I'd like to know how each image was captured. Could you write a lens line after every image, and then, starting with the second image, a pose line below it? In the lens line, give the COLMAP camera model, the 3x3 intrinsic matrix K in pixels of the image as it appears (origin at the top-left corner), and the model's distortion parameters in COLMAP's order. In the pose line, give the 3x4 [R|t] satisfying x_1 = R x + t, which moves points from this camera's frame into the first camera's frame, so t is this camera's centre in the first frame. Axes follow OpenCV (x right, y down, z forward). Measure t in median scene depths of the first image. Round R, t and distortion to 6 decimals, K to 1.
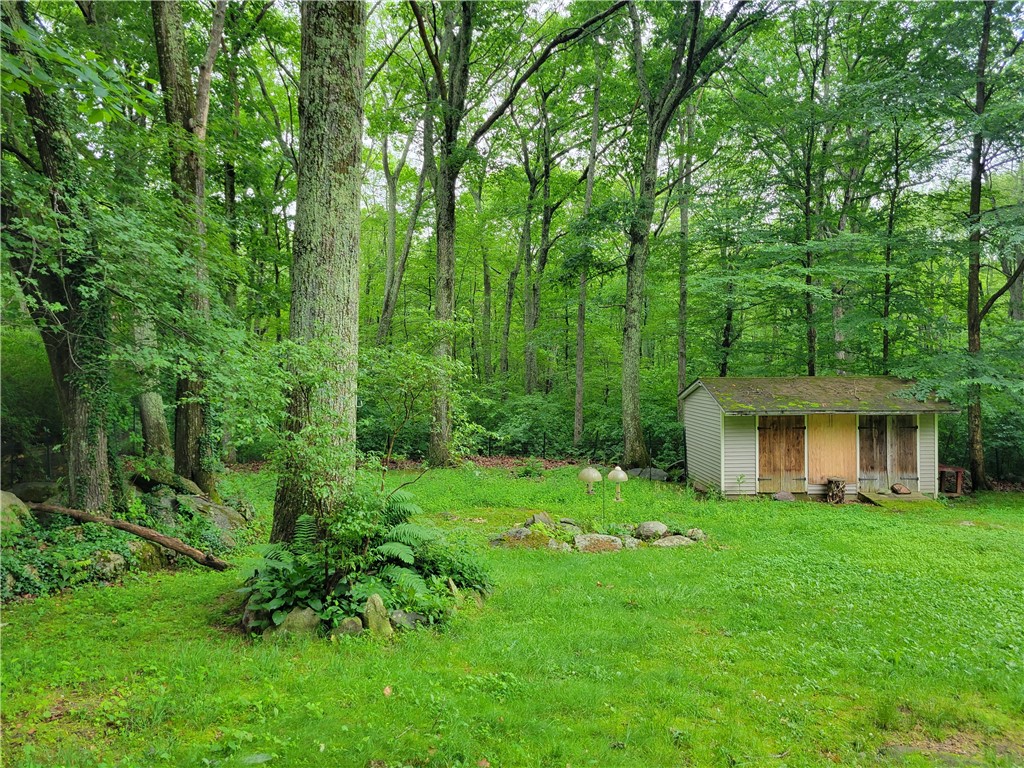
lens RADIAL K [[778.9, 0, 512.1], [0, 778.9, 382.4], [0, 0, 1]] dist [0.004716, 0.004025]
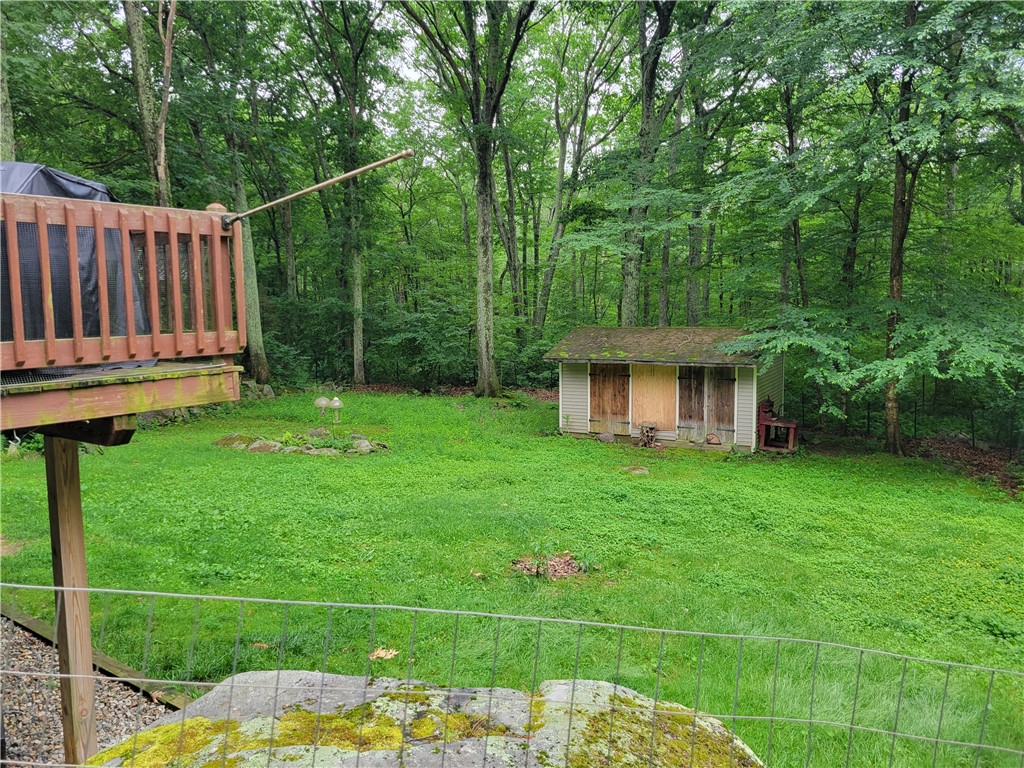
lens RADIAL K [[778.9, 0, 511.8], [0, 778.9, 385.8], [0, 0, 1]] dist [0.004716, 0.004025]
pose [[0.857359, 0.047157, -0.512554, 0.787425], [-0.012339, 0.997391, 0.071125, -0.002213], [0.514570, -0.054655, 0.855704, -0.004316]]
